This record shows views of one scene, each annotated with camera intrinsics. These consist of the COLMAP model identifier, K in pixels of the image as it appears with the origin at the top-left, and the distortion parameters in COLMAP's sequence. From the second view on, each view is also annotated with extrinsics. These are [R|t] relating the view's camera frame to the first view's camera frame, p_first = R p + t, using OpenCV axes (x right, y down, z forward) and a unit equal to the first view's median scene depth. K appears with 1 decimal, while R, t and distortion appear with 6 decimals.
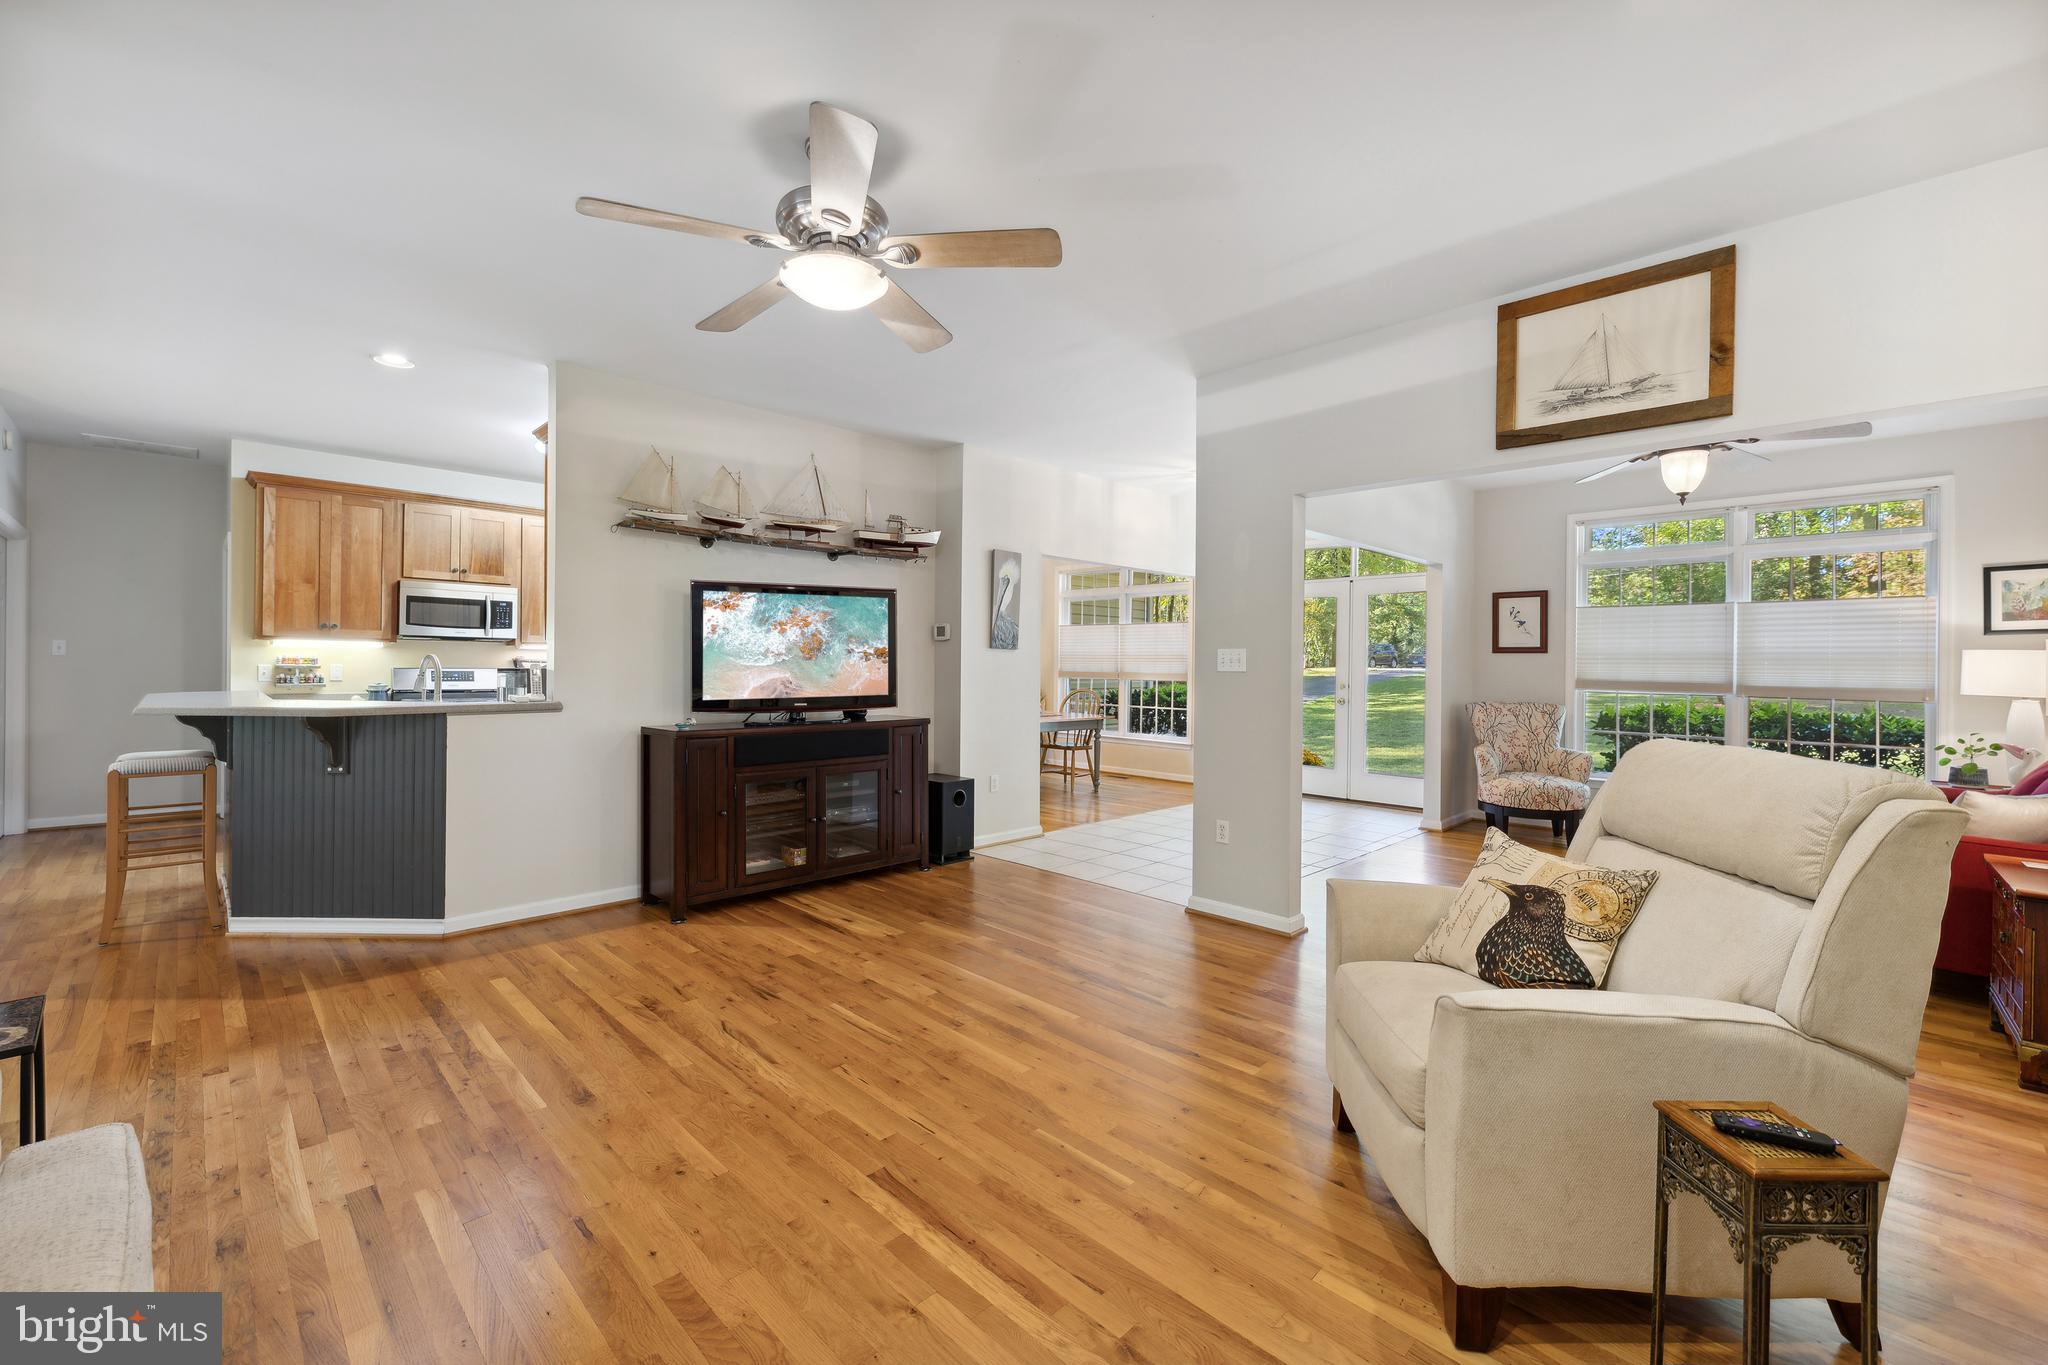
lens RADIAL K [[840.9, 0, 1029.3], [0, 840.9, 665.3], [0, 0, 1]] dist [0.001129, 0.000006]
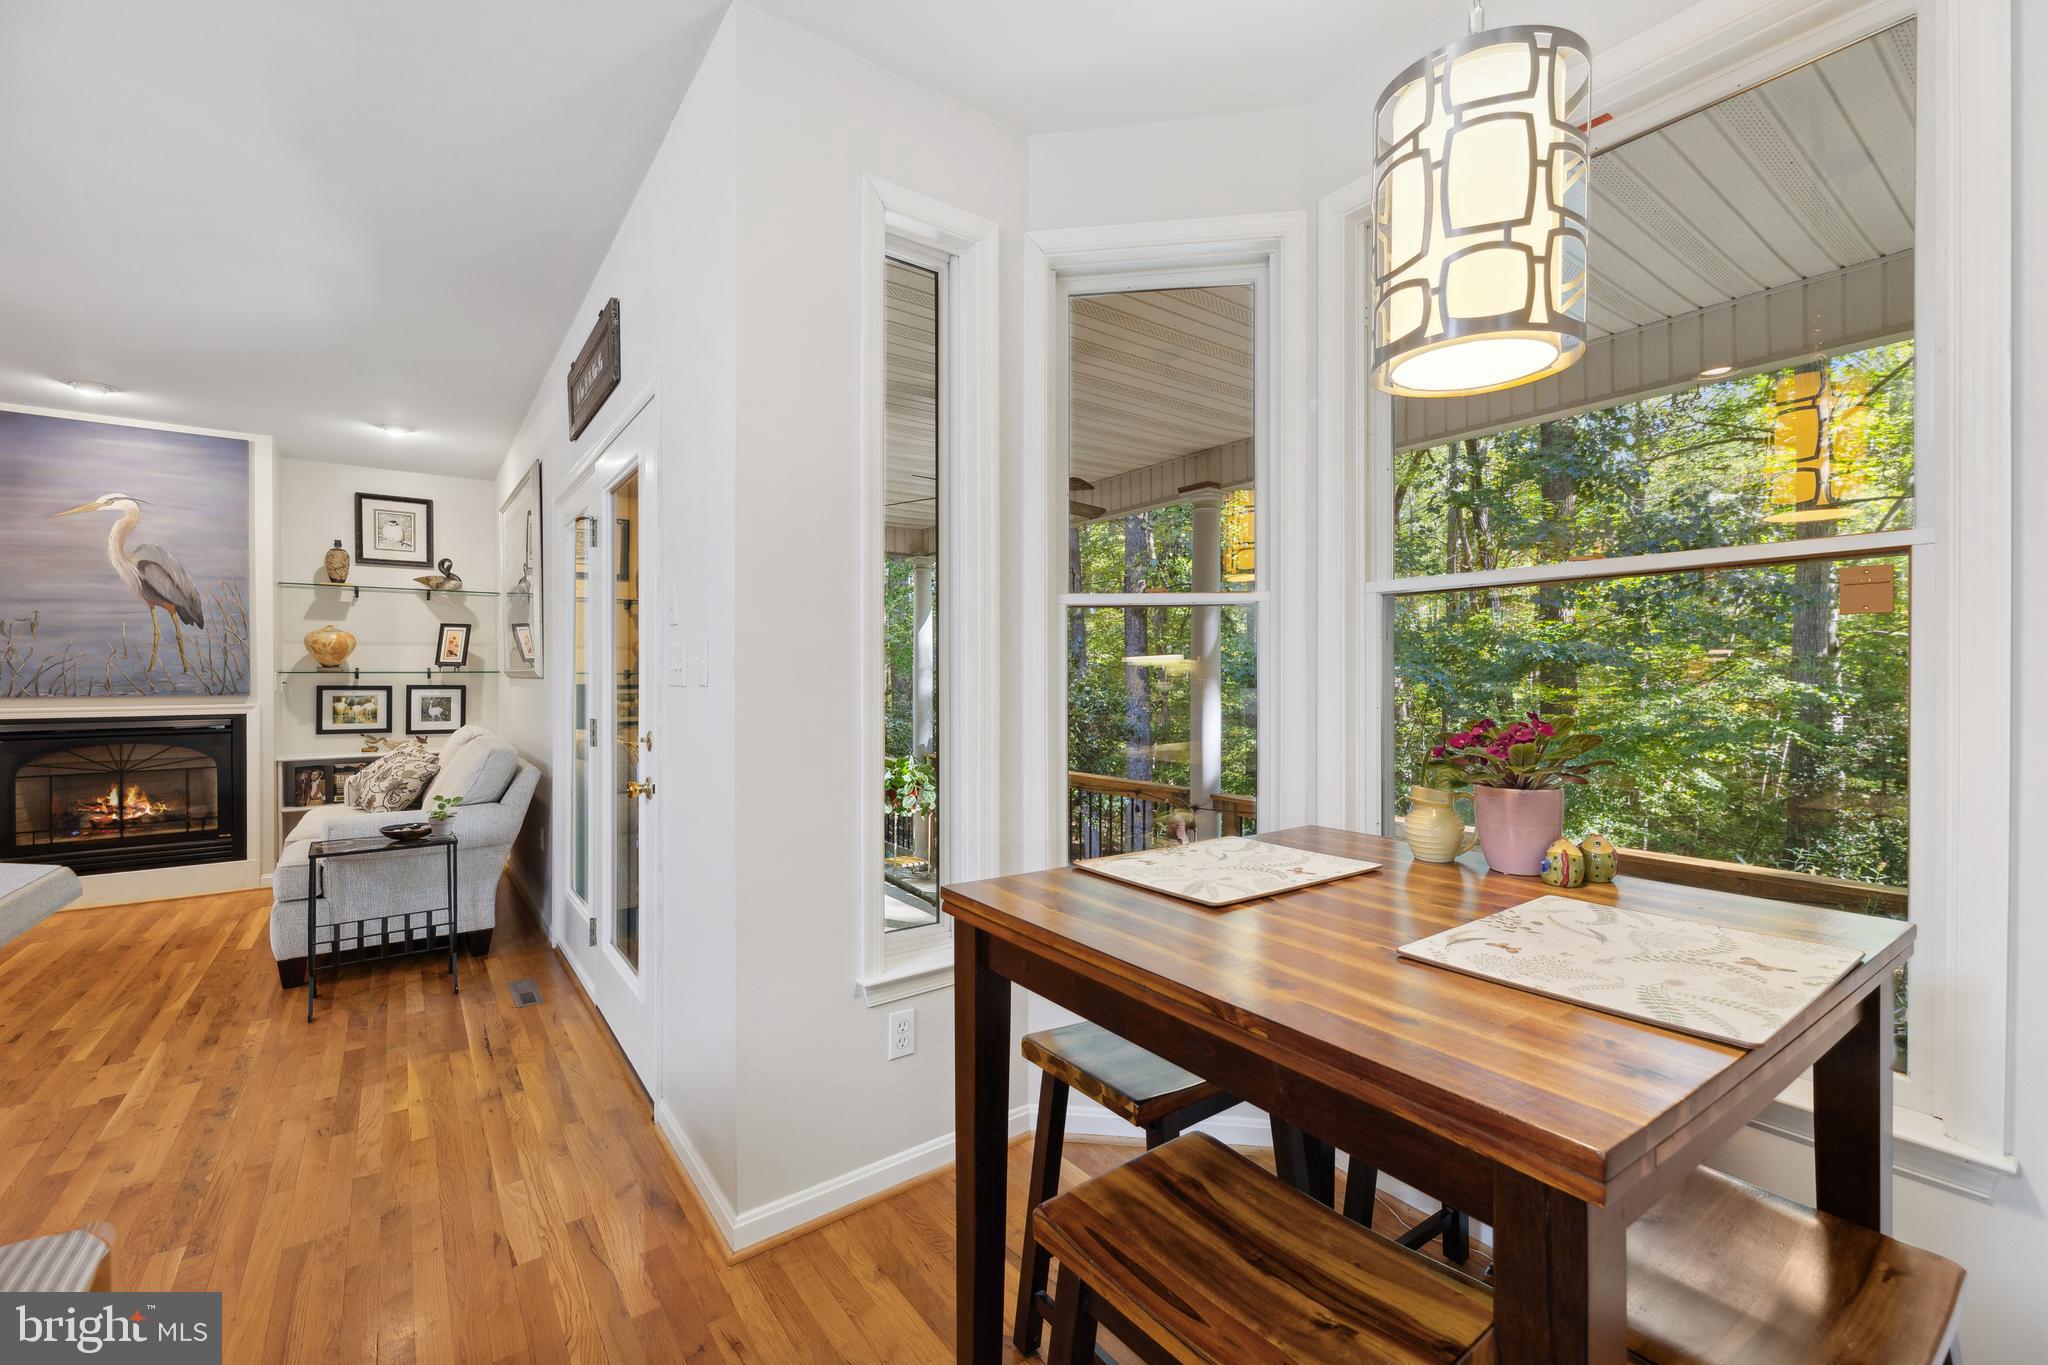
lens RADIAL K [[849.9, 0, 1025.1], [0, 849.9, 679.2], [0, 0, 1]] dist [0.001528, 0.000159]
pose [[-0.989414, -0.007645, 0.144922, -1.200328], [-0.007239, 0.999968, 0.003330, -0.011649], [-0.144943, 0.002246, -0.989438, 1.050606]]
